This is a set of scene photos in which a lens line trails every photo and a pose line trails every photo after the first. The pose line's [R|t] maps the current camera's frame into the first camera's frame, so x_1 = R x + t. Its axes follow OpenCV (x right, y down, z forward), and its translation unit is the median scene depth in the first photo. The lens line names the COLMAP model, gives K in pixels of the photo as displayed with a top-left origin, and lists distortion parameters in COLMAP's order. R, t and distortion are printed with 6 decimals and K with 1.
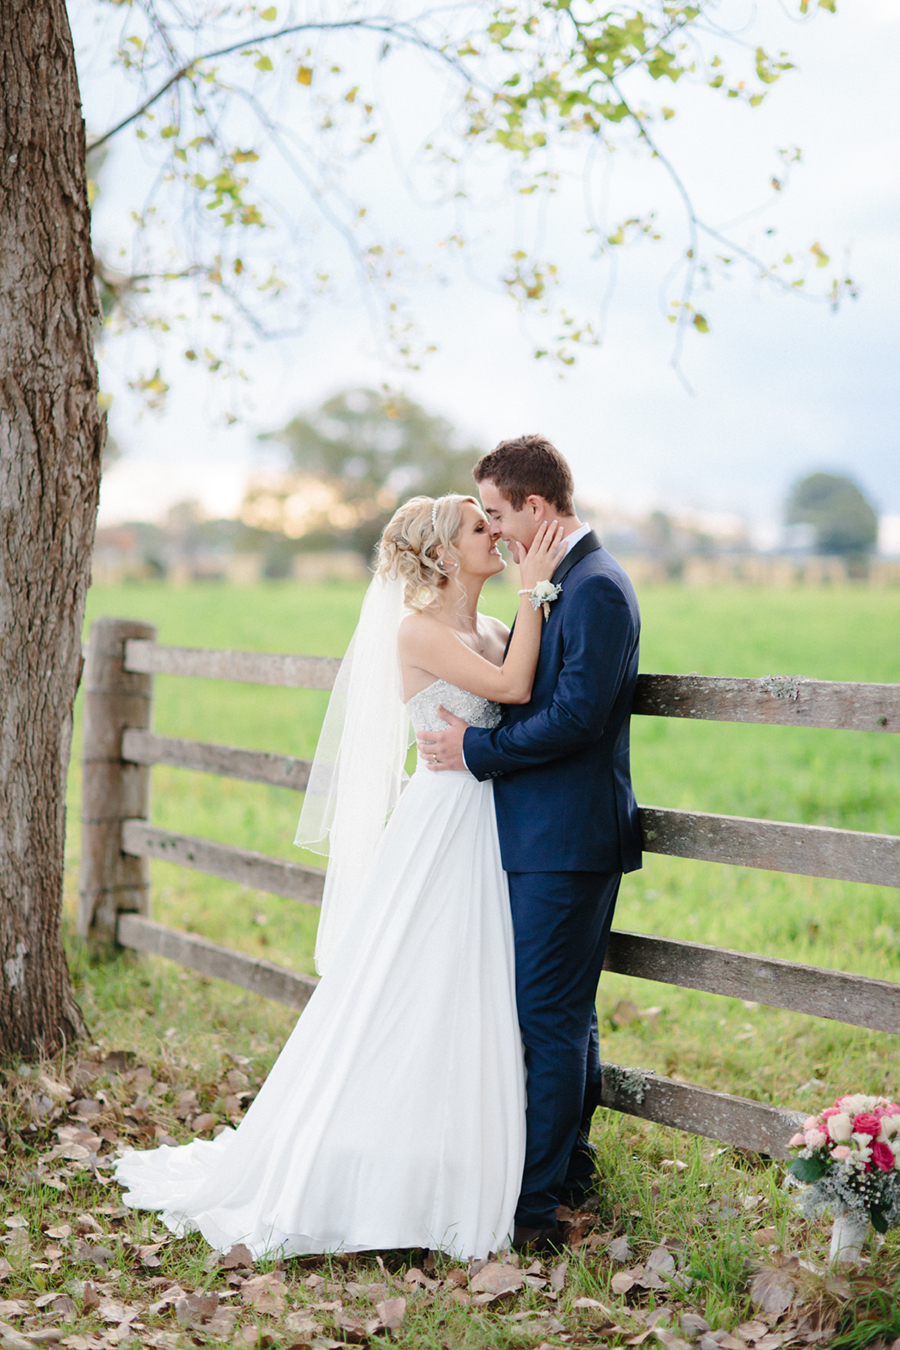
lens RADIAL K [[3215.8, 0, 450.0], [0, 3215.8, 675.0], [0, 0, 1]] dist [-0.010863, -0.997899]
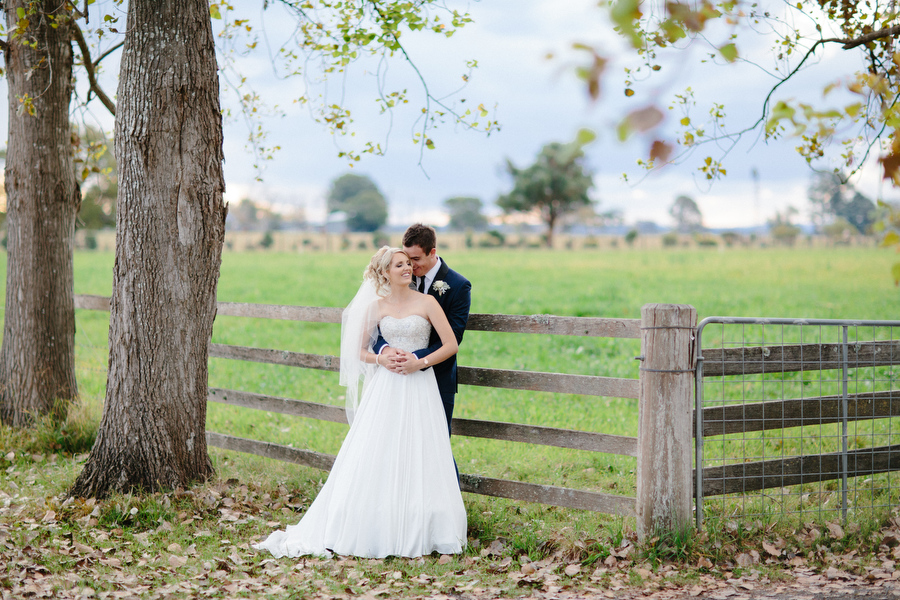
lens RADIAL K [[2143.9, 0, 450.0], [0, 2143.9, 300.0], [0, 0, 1]] dist [-0.010863, -0.997899]
pose [[0.985599, -0.006778, 0.168964, -0.210091], [0.007198, 0.999972, -0.001871, -0.007139], [-0.168947, 0.003060, 0.985620, -0.546557]]
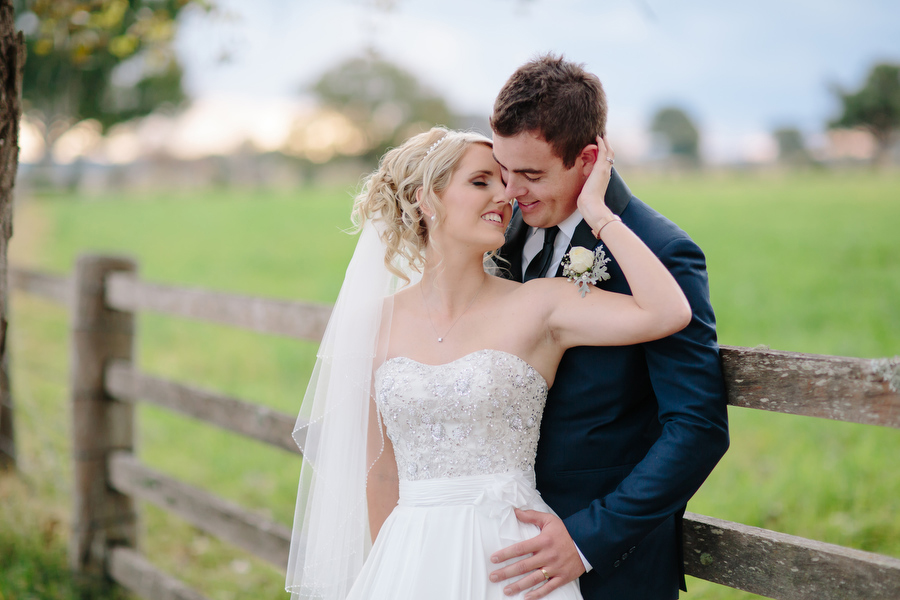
lens RADIAL K [[2060.4, 0, 450.0], [0, 2060.4, 300.0], [0, 0, 1]] dist [-0.056599, -0.222889]
pose [[0.999580, -0.027106, 0.010231, -0.001022], [0.026809, 0.999245, 0.028114, -0.023282], [-0.010986, -0.027828, 0.999552, 0.452628]]
